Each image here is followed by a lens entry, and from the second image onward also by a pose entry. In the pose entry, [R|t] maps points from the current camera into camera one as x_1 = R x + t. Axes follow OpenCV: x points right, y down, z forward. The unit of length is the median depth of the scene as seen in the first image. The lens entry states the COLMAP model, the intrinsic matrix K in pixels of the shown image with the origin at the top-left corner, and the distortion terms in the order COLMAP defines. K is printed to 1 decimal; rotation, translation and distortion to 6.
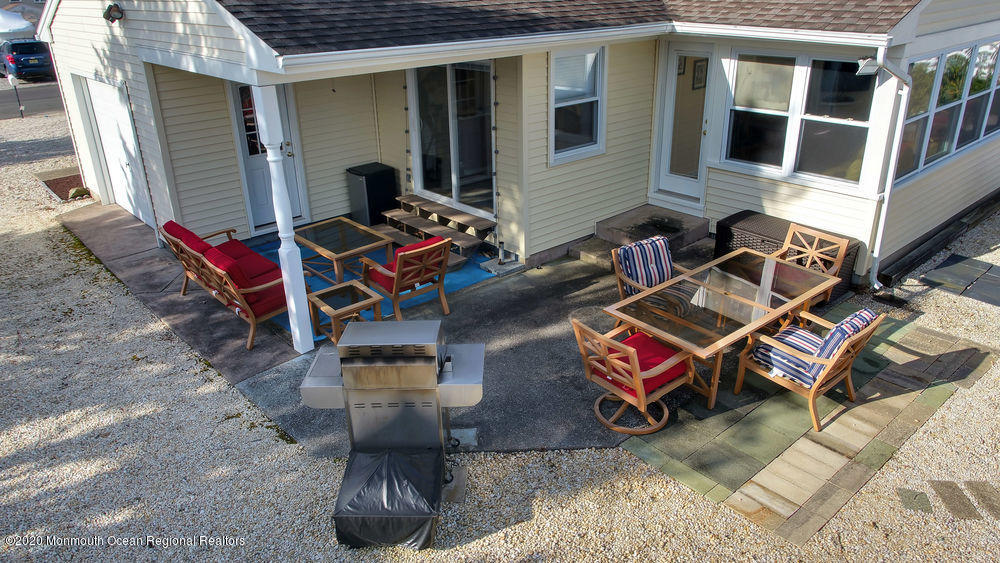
lens RADIAL K [[725.7, 0, 500.0], [0, 725.7, 281.5], [0, 0, 1]] dist [-0.001878, 0.001658]
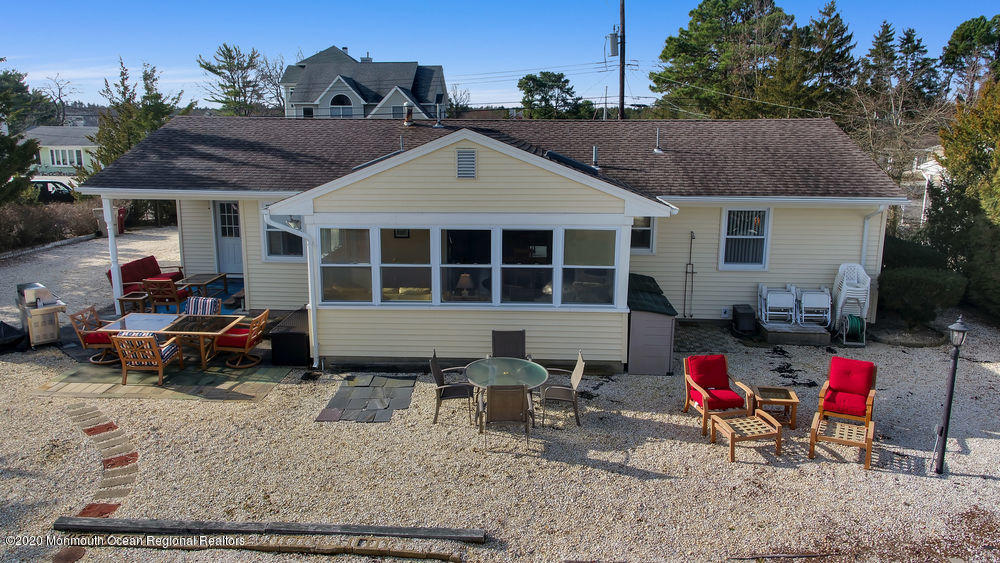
lens RADIAL K [[721.1, 0, 500.0], [0, 721.1, 281.5], [0, 0, 1]] dist [-0.002530, -0.004716]
pose [[0.706233, 0.176044, -0.685743, 1.773585], [-0.298029, 0.952515, -0.062405, -0.183219], [0.642194, 0.248444, 0.725164, 0.096800]]
